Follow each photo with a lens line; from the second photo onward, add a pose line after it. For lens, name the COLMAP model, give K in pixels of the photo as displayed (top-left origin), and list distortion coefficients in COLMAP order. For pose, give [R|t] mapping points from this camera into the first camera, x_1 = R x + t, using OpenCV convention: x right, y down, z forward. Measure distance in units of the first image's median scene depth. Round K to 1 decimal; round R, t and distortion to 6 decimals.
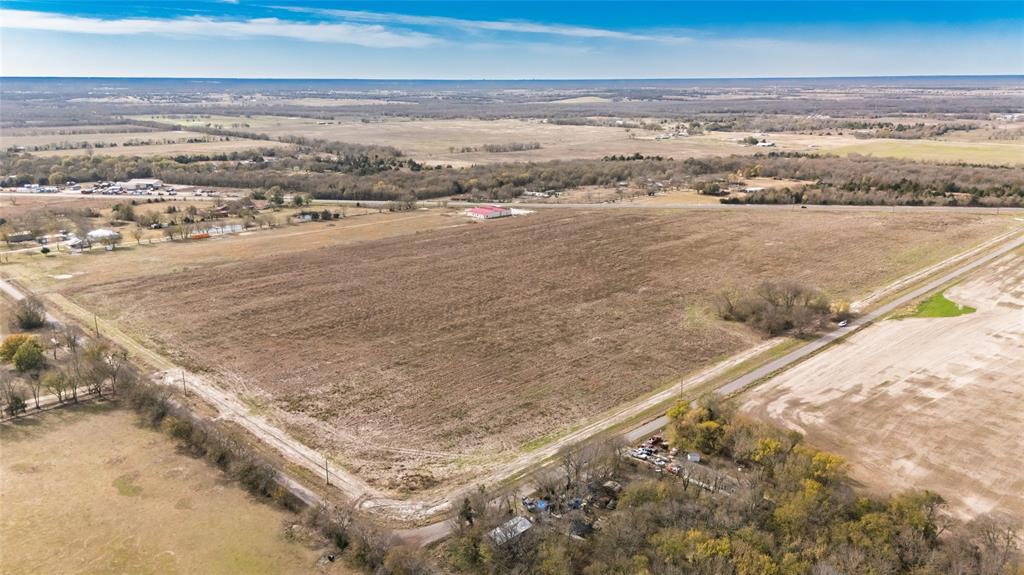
lens RADIAL K [[757.0, 0, 512.0], [0, 757.0, 287.5], [0, 0, 1]] dist [0.096243, -0.083133]
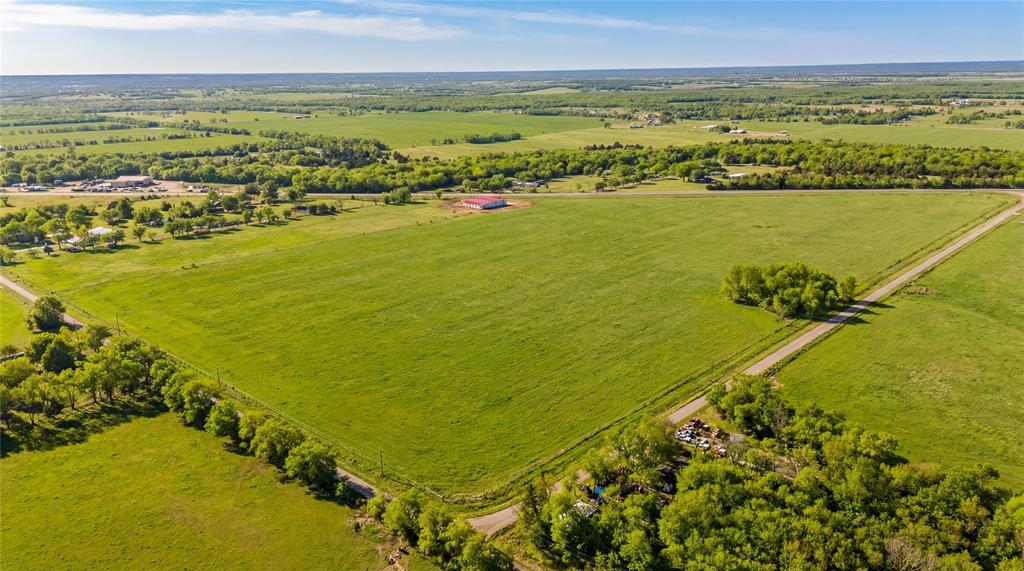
lens RADIAL K [[739.3, 0, 512.0], [0, 739.3, 285.5], [0, 0, 1]] dist [0.087808, -0.087383]
pose [[0.998971, -0.023797, 0.038609, -0.031429], [0.023280, 0.999634, 0.013780, -0.001037], [-0.038923, -0.012867, 0.999159, 0.005277]]
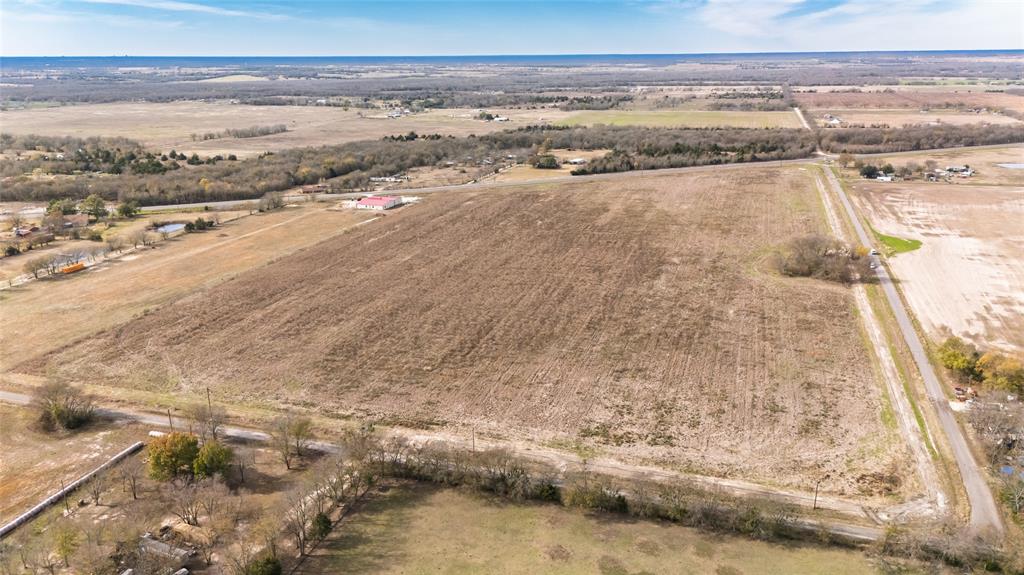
lens RADIAL K [[741.4, 0, 512.0], [0, 741.4, 287.5], [0, 0, 1]] dist [0.078495, -0.075459]
pose [[0.885093, -0.143157, 0.442851, -0.277591], [0.128673, 0.989699, 0.062763, -0.030786], [-0.447274, 0.001432, 0.894396, 0.112722]]
